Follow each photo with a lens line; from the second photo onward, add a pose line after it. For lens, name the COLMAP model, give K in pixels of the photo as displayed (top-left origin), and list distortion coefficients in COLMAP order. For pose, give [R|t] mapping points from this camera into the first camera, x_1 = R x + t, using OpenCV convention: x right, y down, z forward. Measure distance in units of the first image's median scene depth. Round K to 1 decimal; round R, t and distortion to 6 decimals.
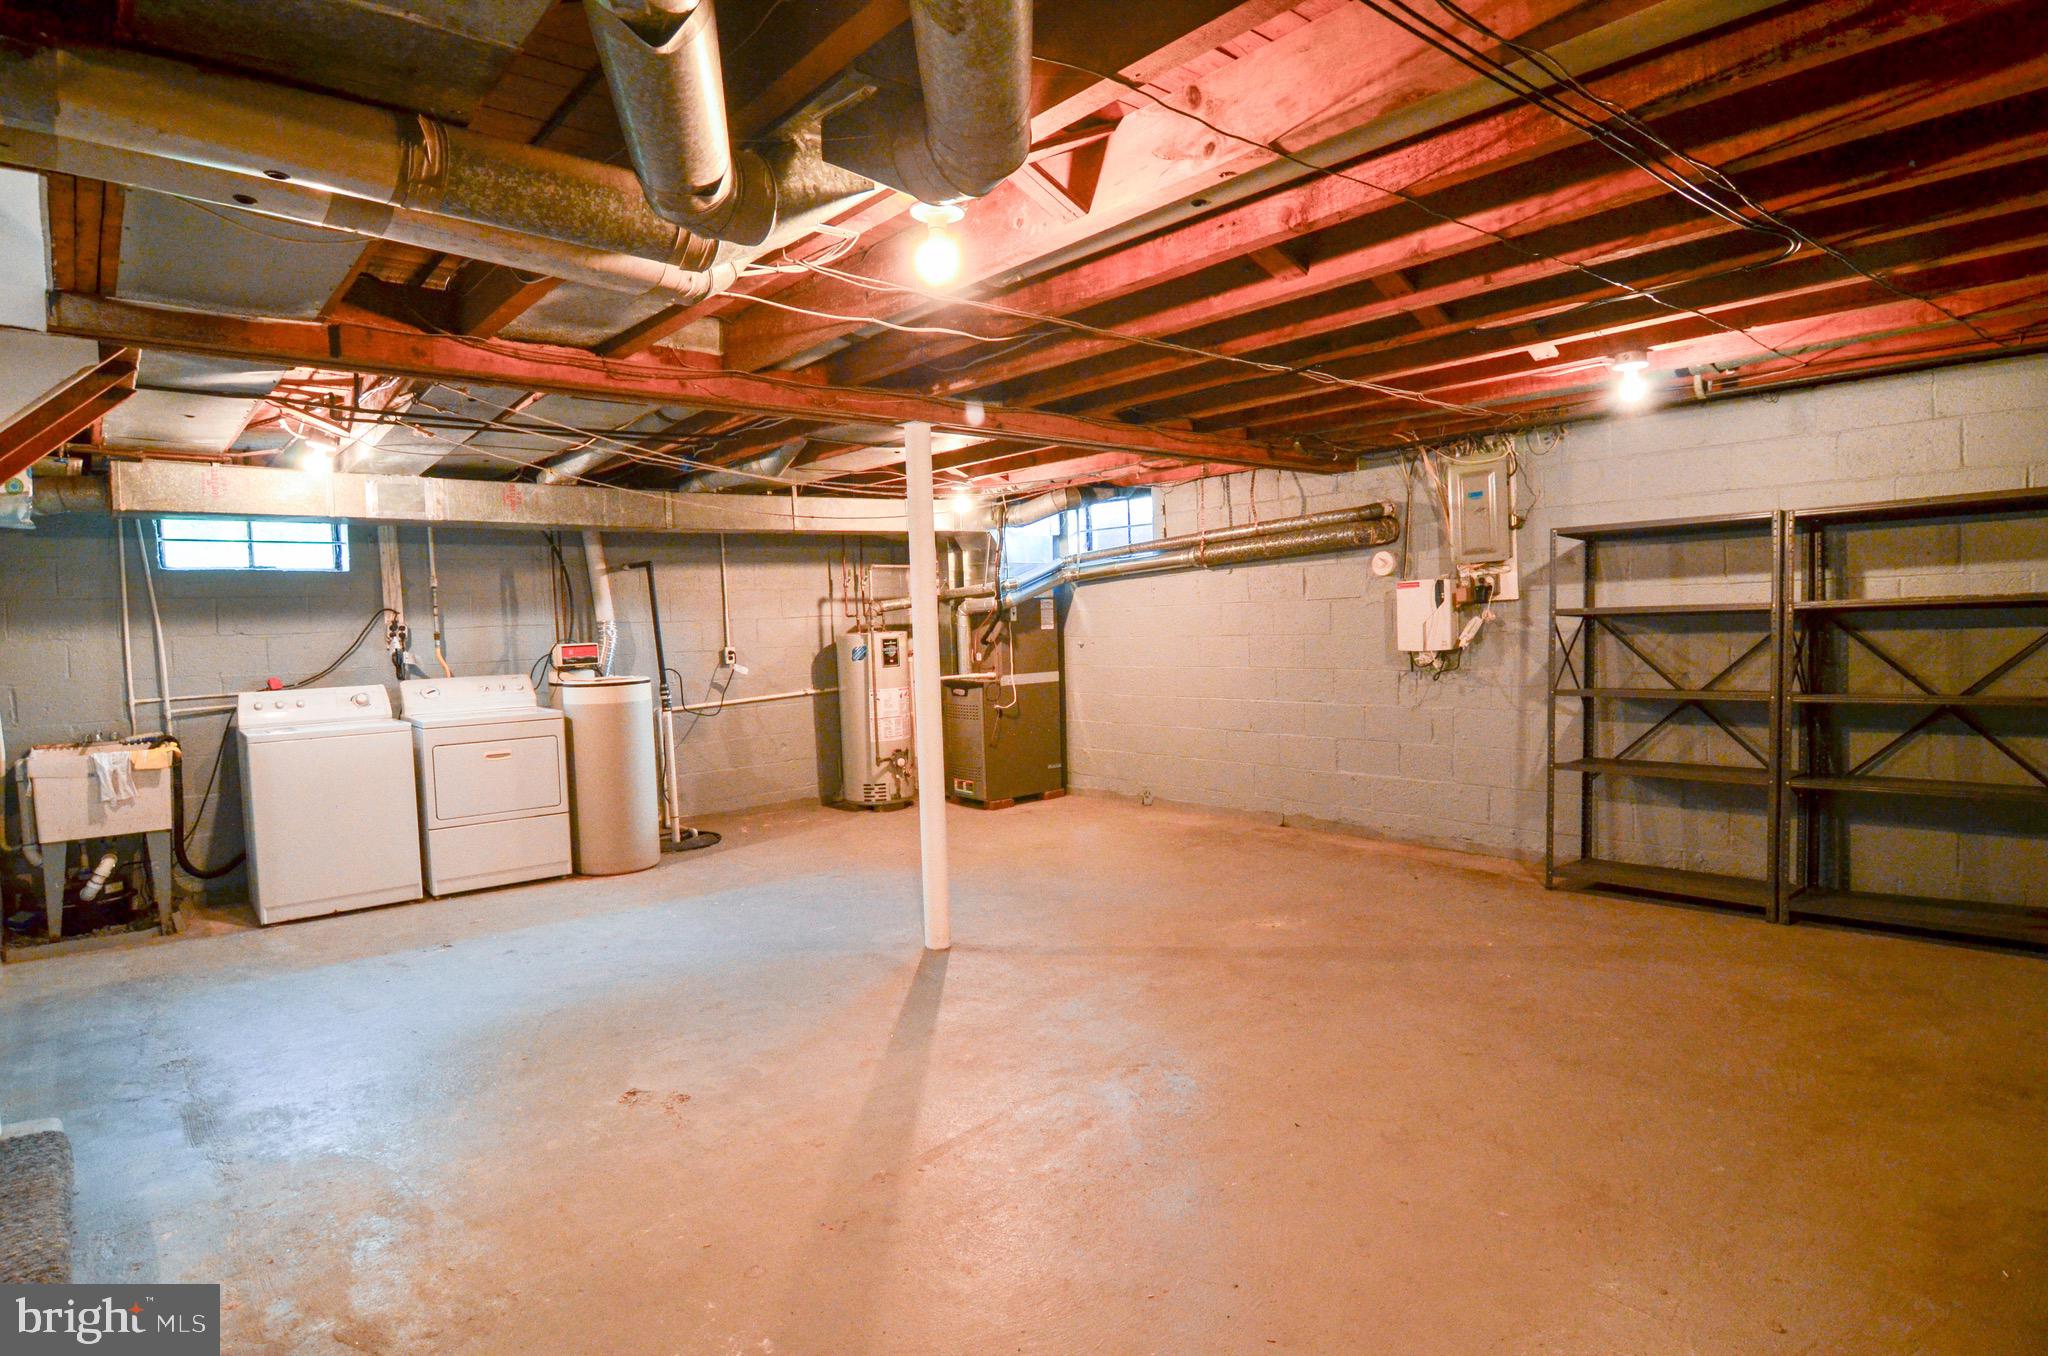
lens RADIAL K [[1094.9, 0, 1030.5], [0, 1094.9, 675.4], [0, 0, 1]] dist [-0.003274, -0.014002]
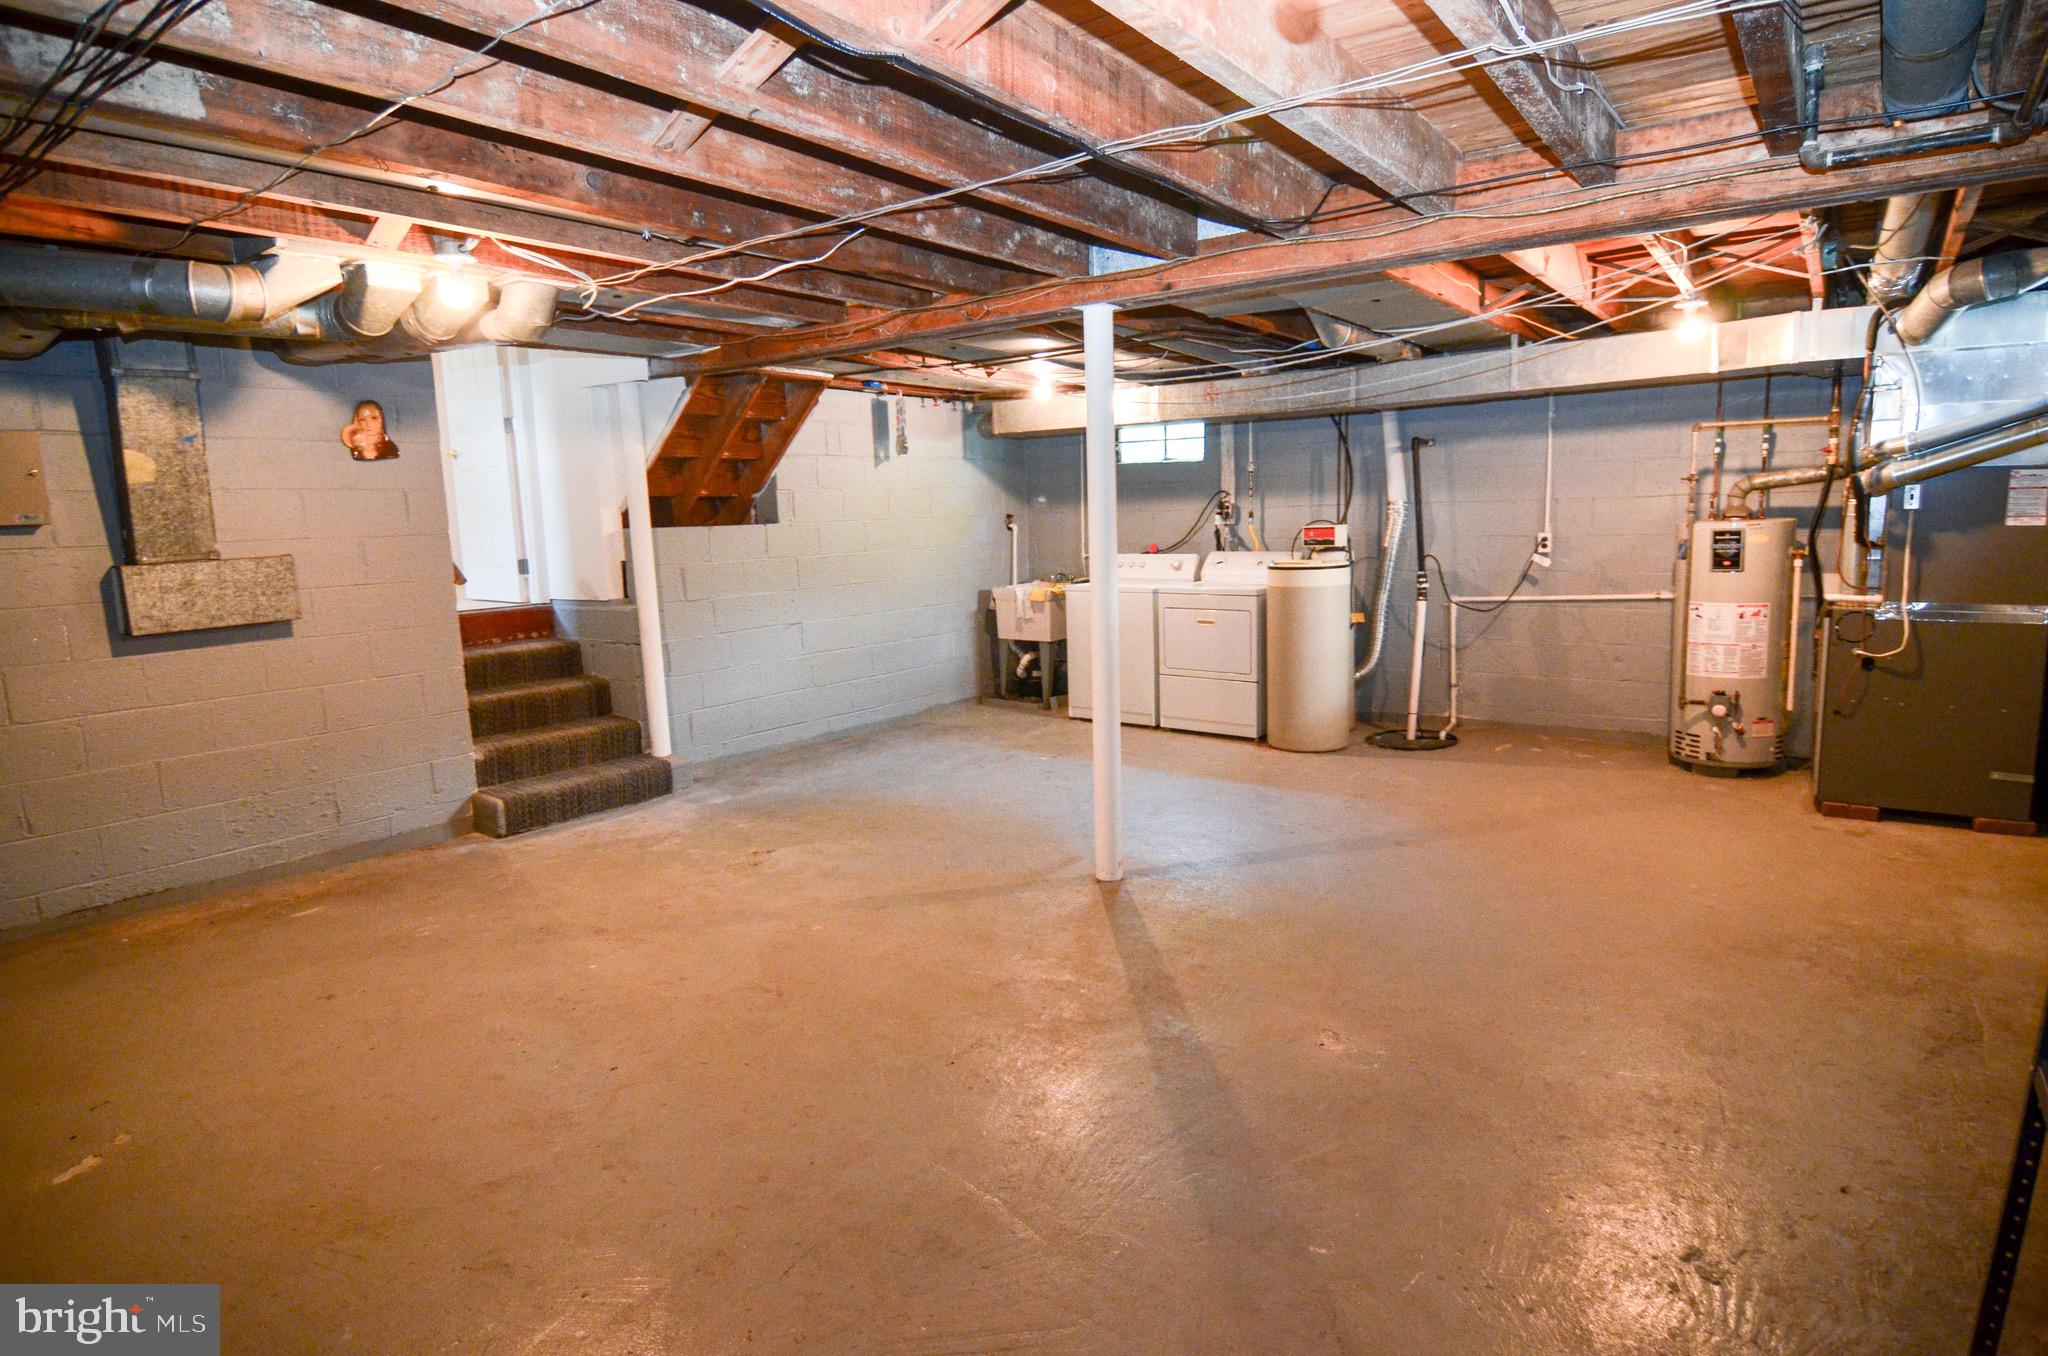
lens RADIAL K [[1094.9, 0, 1030.5], [0, 1094.9, 675.4], [0, 0, 1]] dist [-0.003274, -0.014002]
pose [[0.207852, 0.171081, -0.963083, 0.561093], [-0.028891, 0.985230, 0.168780, -0.057662], [0.977734, -0.007257, 0.209725, 0.532543]]
